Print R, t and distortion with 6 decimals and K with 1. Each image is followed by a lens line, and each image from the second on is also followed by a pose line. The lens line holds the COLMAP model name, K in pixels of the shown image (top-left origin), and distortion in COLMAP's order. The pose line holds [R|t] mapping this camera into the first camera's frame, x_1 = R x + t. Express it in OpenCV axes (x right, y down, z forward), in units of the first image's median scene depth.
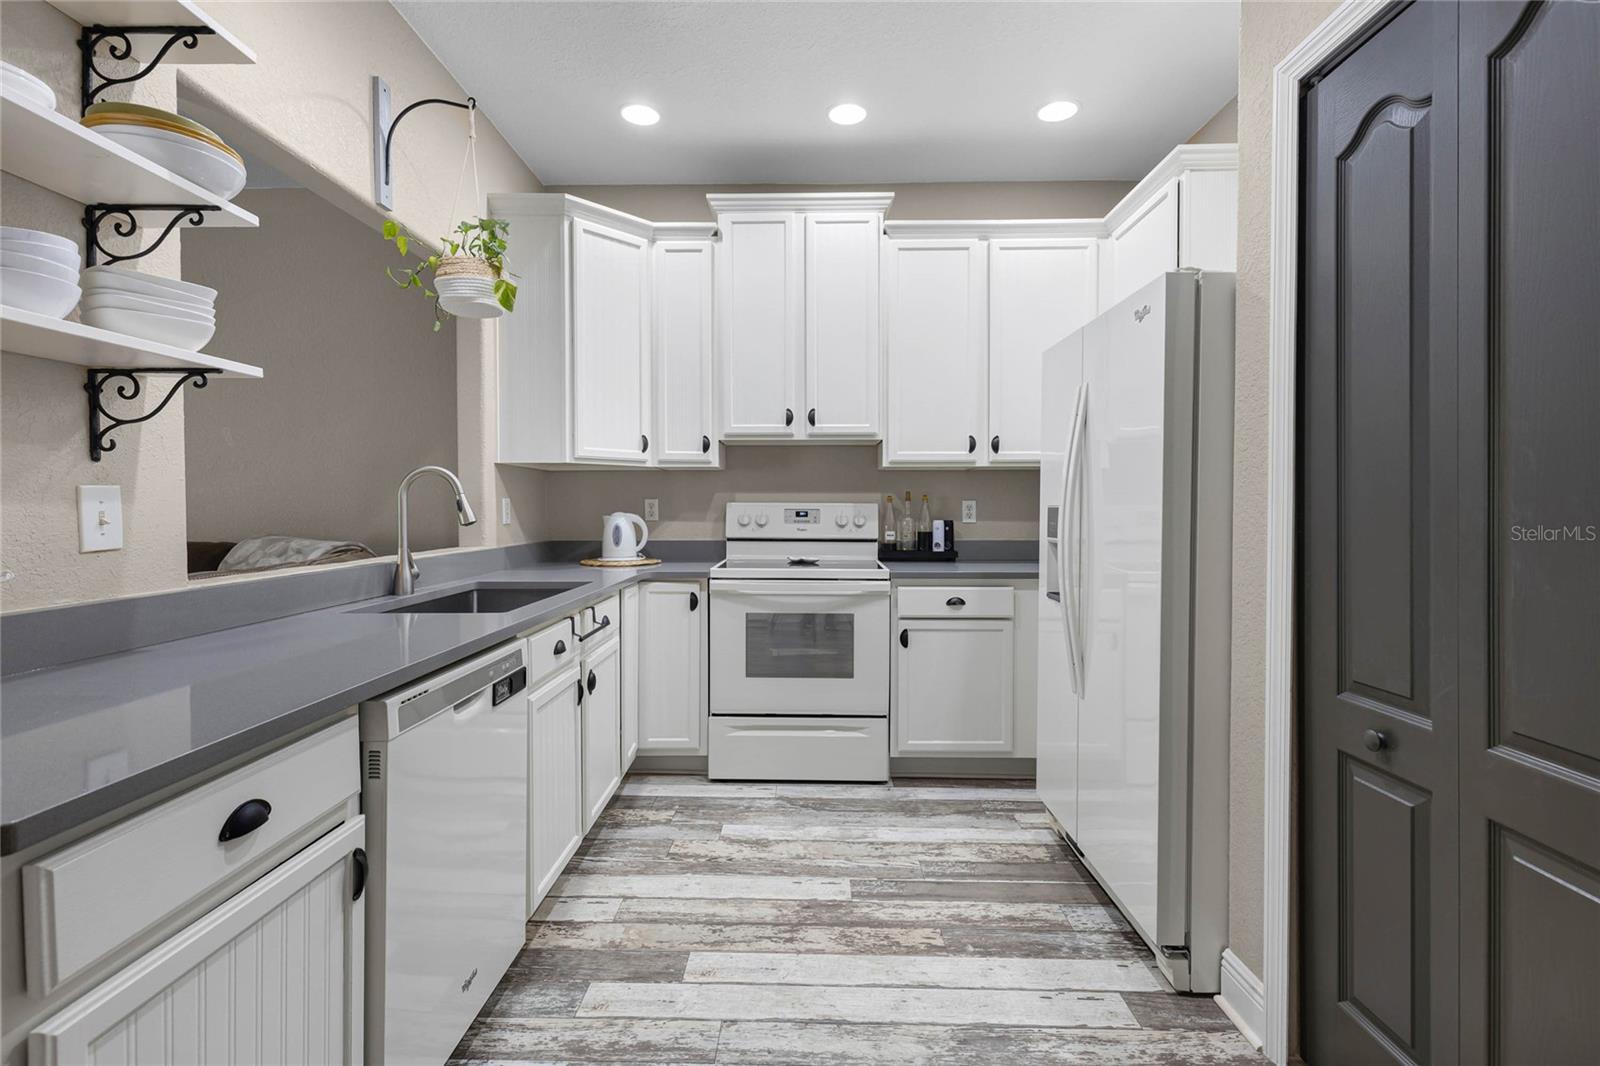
lens RADIAL K [[712.6, 0, 787.8], [0, 712.6, 517.5], [0, 0, 1]] dist [0.004295, -0.000664]
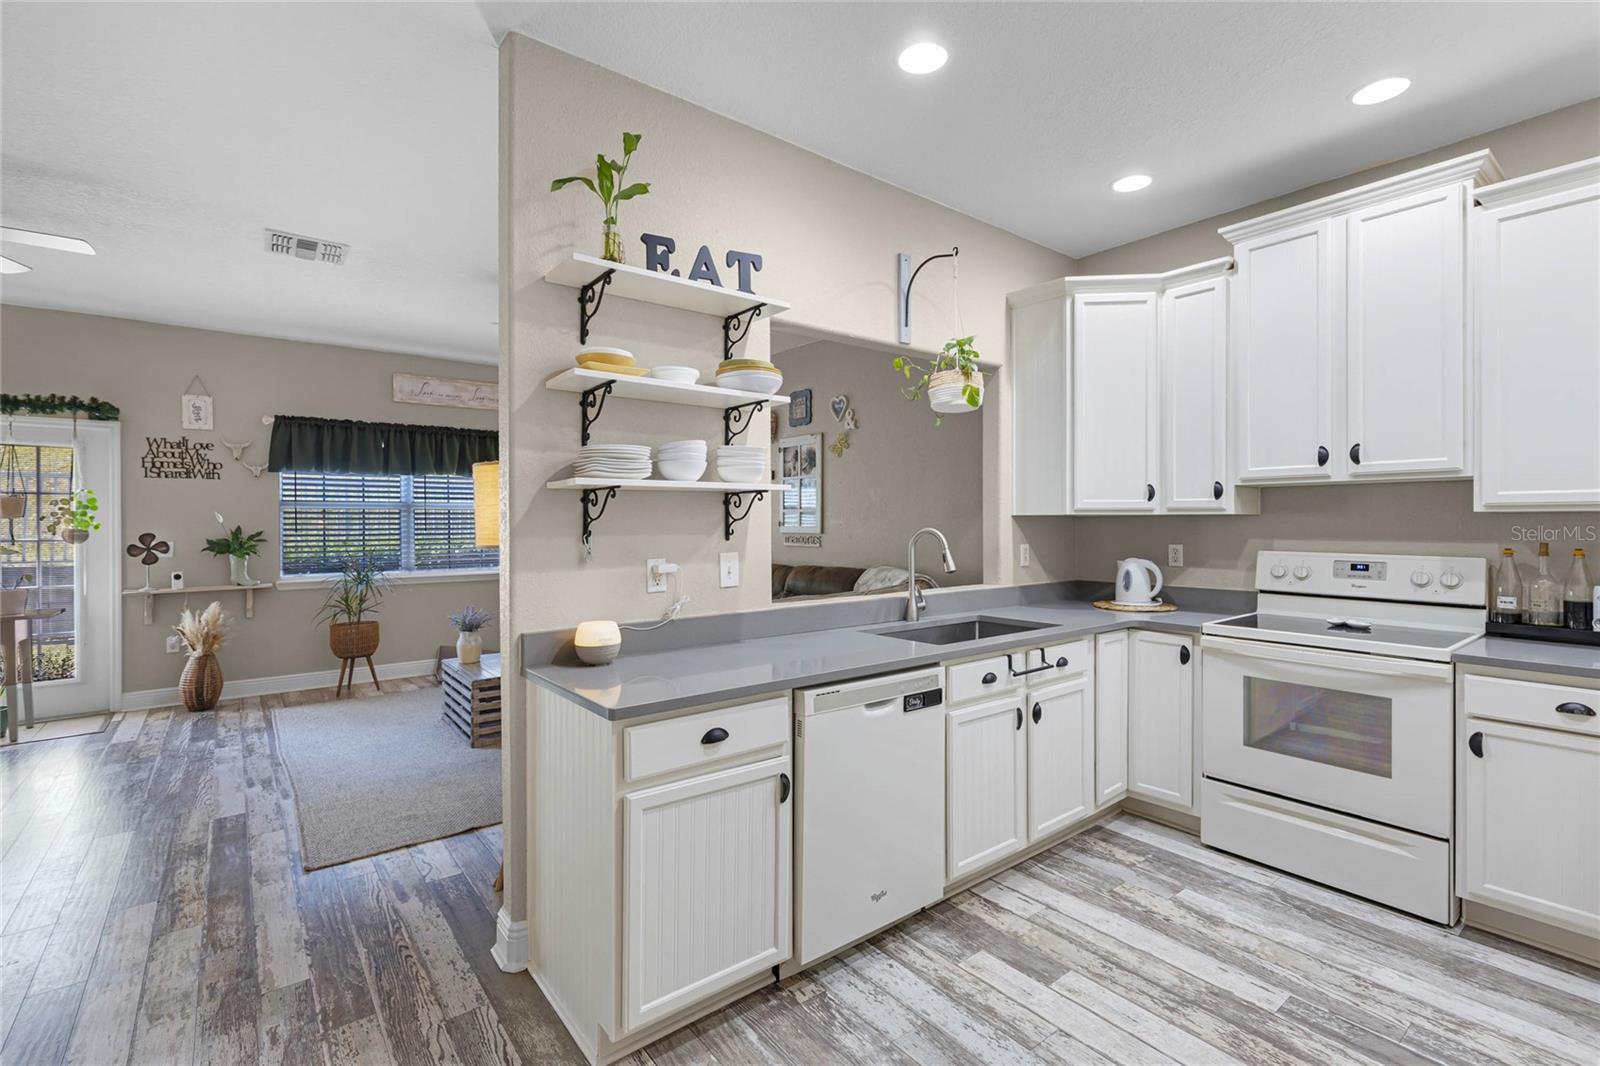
lens RADIAL K [[712.6, 0, 809.3], [0, 712.6, 520.1], [0, 0, 1]] dist [0.004295, -0.000664]
pose [[0.646383, -0.002564, -0.763009, 0.346964], [-0.011574, 0.999846, -0.013164, -0.059998], [0.762925, 0.017340, 0.646254, -0.039129]]
